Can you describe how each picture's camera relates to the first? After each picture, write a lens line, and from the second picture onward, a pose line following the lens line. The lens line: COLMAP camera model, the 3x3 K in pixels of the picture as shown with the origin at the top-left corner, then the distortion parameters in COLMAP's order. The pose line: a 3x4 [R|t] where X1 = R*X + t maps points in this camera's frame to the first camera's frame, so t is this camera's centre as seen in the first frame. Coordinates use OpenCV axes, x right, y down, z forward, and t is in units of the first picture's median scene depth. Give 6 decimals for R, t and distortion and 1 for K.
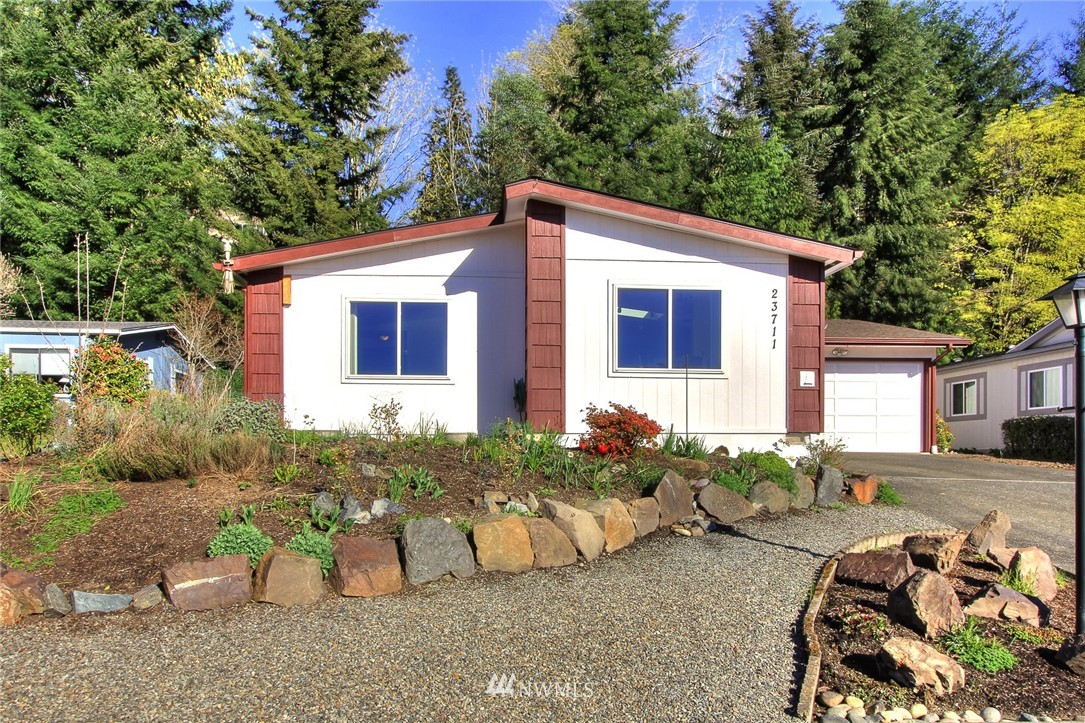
lens RADIAL K [[800.8, 0, 542.5], [0, 800.8, 361.5], [0, 0, 1]] dist [-0.021957, -0.000690]
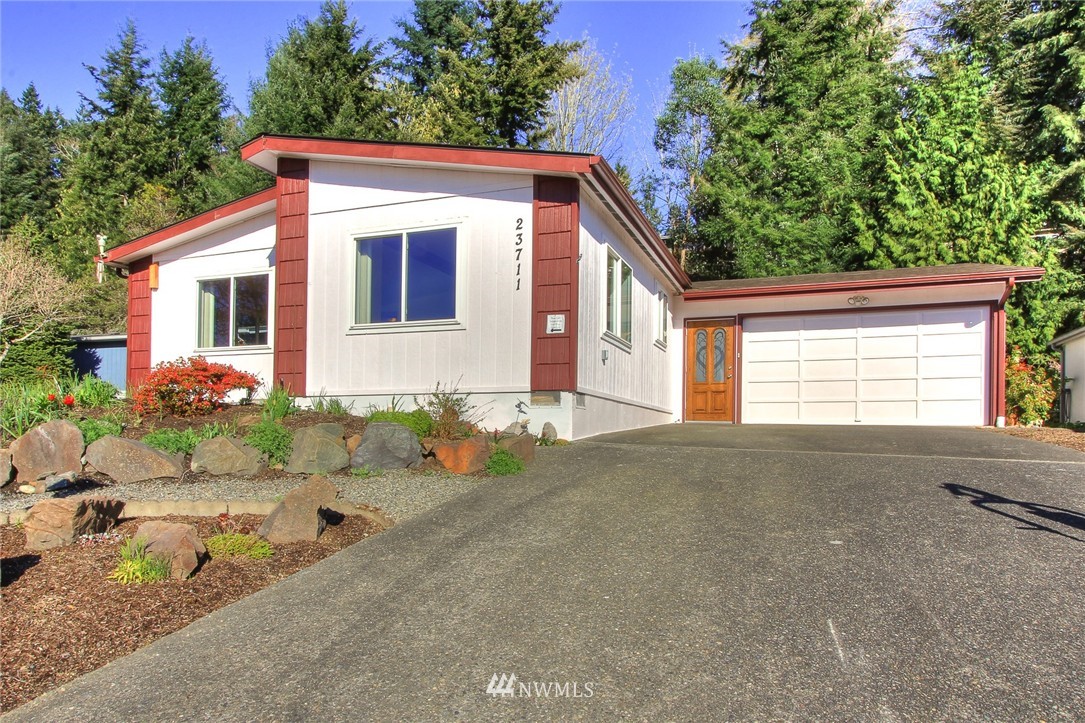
lens RADIAL K [[736.0, 0, 542.5], [0, 736.0, 361.5], [0, 0, 1]] dist [-0.024231, 0.000942]
pose [[0.899789, -0.040878, -0.434407, 0.614073], [0.042621, 0.999075, -0.005732, 0.060791], [0.434239, -0.013357, 0.900699, 0.308624]]
